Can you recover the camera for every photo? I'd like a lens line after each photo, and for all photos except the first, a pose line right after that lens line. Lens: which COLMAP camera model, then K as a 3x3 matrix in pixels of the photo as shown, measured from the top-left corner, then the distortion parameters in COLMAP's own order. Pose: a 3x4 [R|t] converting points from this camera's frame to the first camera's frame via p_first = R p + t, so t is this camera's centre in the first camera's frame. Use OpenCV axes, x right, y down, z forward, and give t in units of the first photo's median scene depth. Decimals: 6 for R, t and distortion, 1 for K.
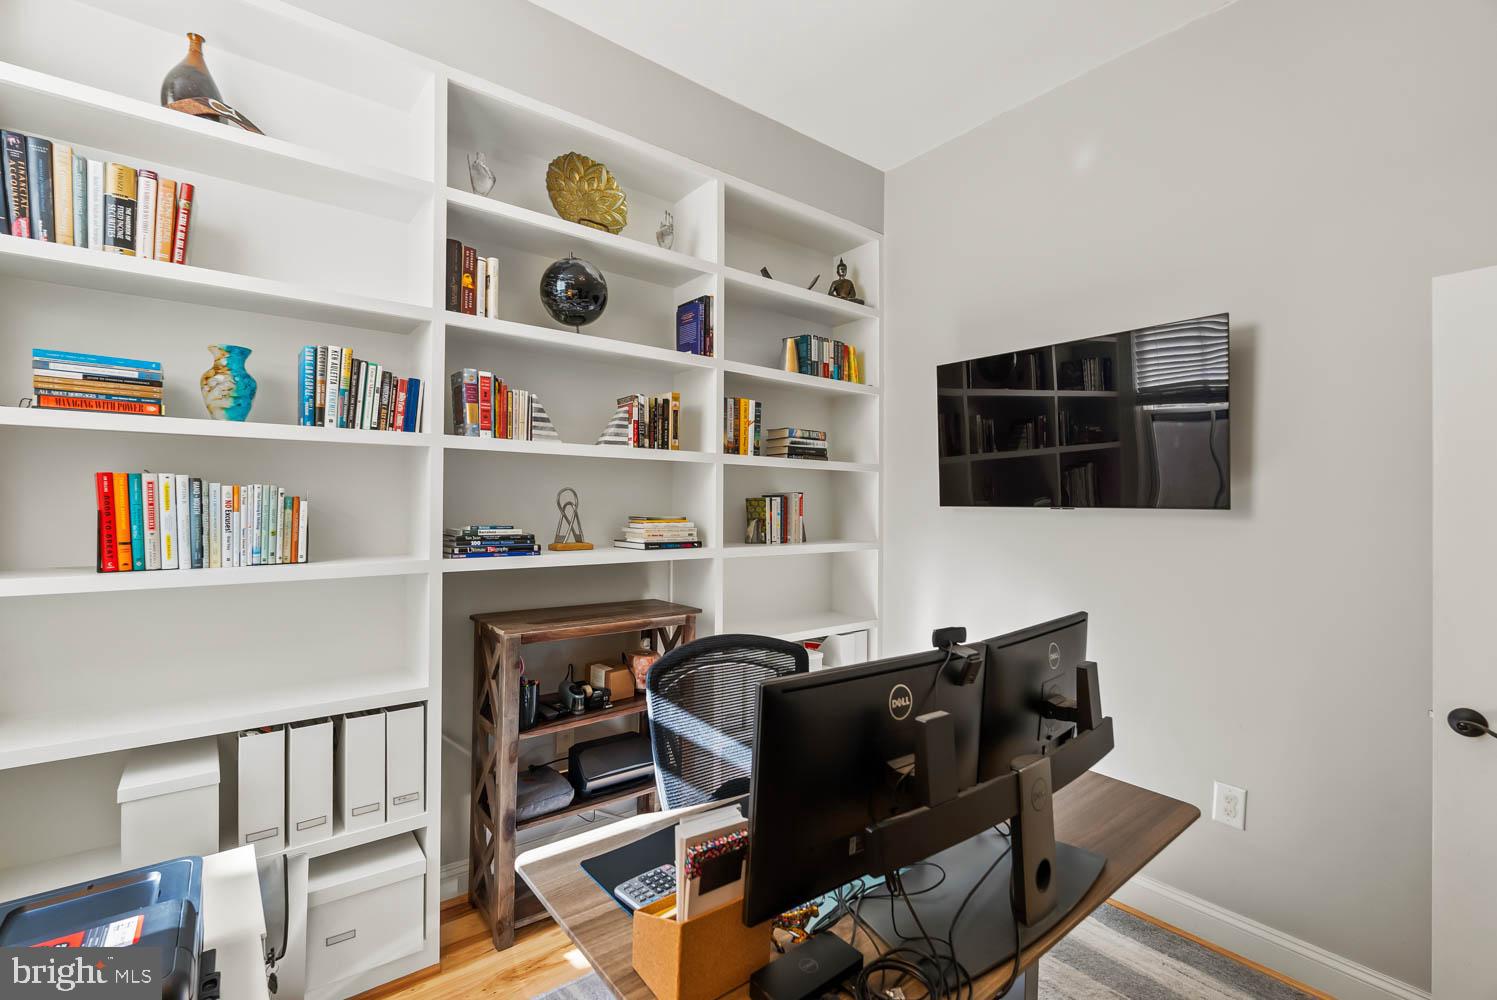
lens RADIAL K [[664.3, 0, 740.4], [0, 664.3, 504.7], [0, 0, 1]] dist [-0.000152, 0.000226]
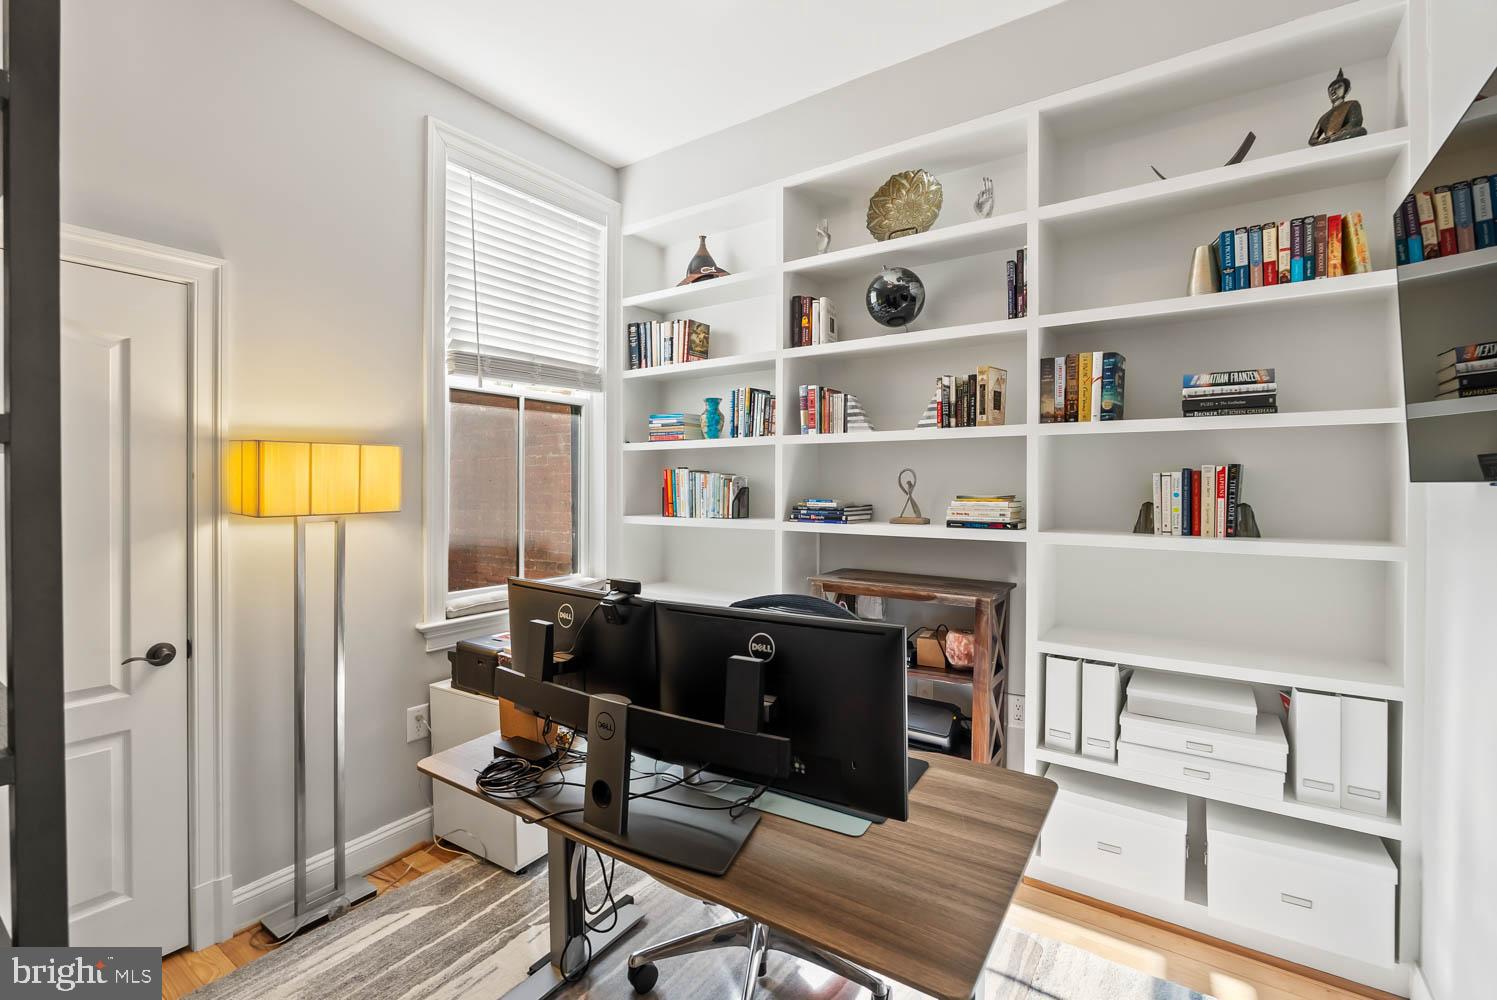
lens RADIAL K [[664.3, 0, 739.5], [0, 664.3, 491.4], [0, 0, 1]] dist [-0.000152, 0.000226]
pose [[0.291260, 0.006174, -0.956624, 0.796493], [0.003271, 0.999967, 0.007450, 0.004477], [0.956638, -0.005299, 0.291230, 0.424231]]
